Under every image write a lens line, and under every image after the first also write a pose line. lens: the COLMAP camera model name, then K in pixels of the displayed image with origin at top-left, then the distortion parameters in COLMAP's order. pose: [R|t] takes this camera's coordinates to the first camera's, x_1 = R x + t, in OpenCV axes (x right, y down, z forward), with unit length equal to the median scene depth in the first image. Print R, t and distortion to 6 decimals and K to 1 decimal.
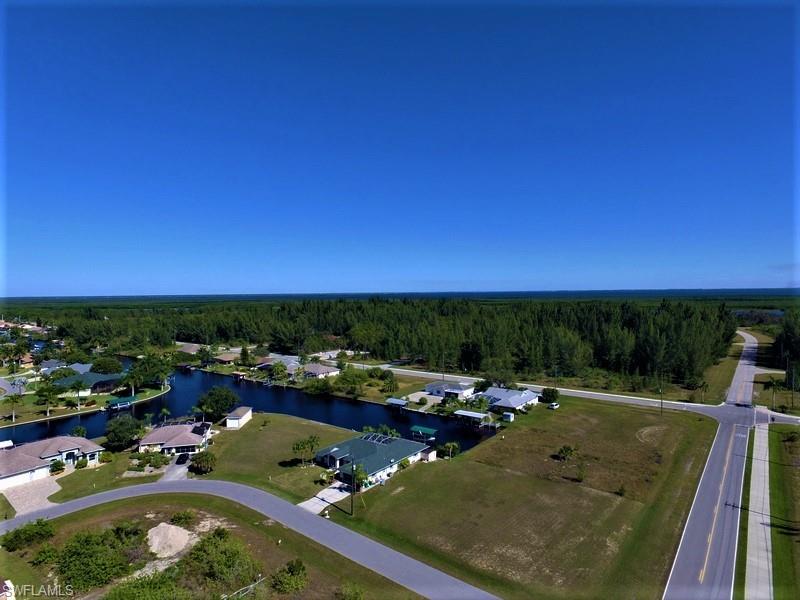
lens RADIAL K [[463.1, 0, 400.6], [0, 463.1, 301.0], [0, 0, 1]] dist [-0.020079, 0.018364]
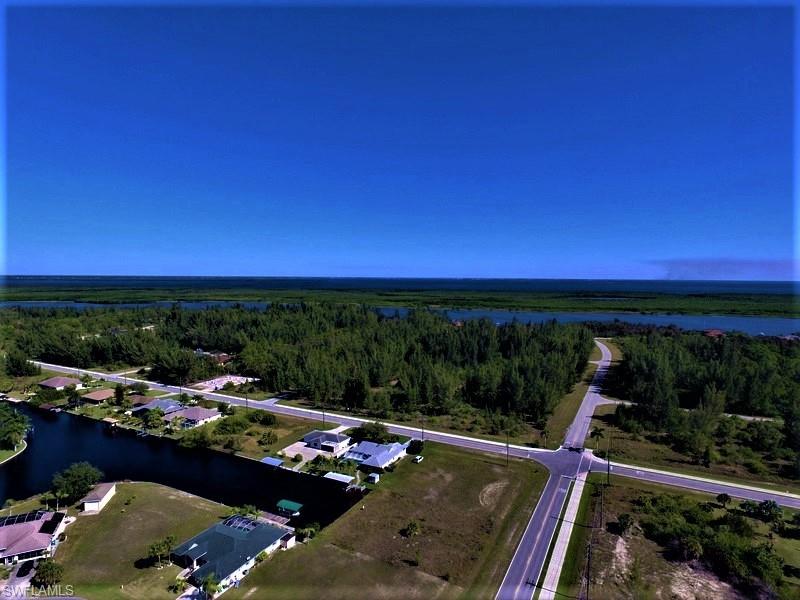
lens RADIAL K [[463.1, 0, 400.6], [0, 463.1, 301.0], [0, 0, 1]] dist [-0.020079, 0.018364]
pose [[0.981209, 0.009287, 0.192723, 0.073669], [-0.015926, 0.999331, 0.032930, -0.181842], [-0.192288, -0.035381, 0.980700, -0.056564]]
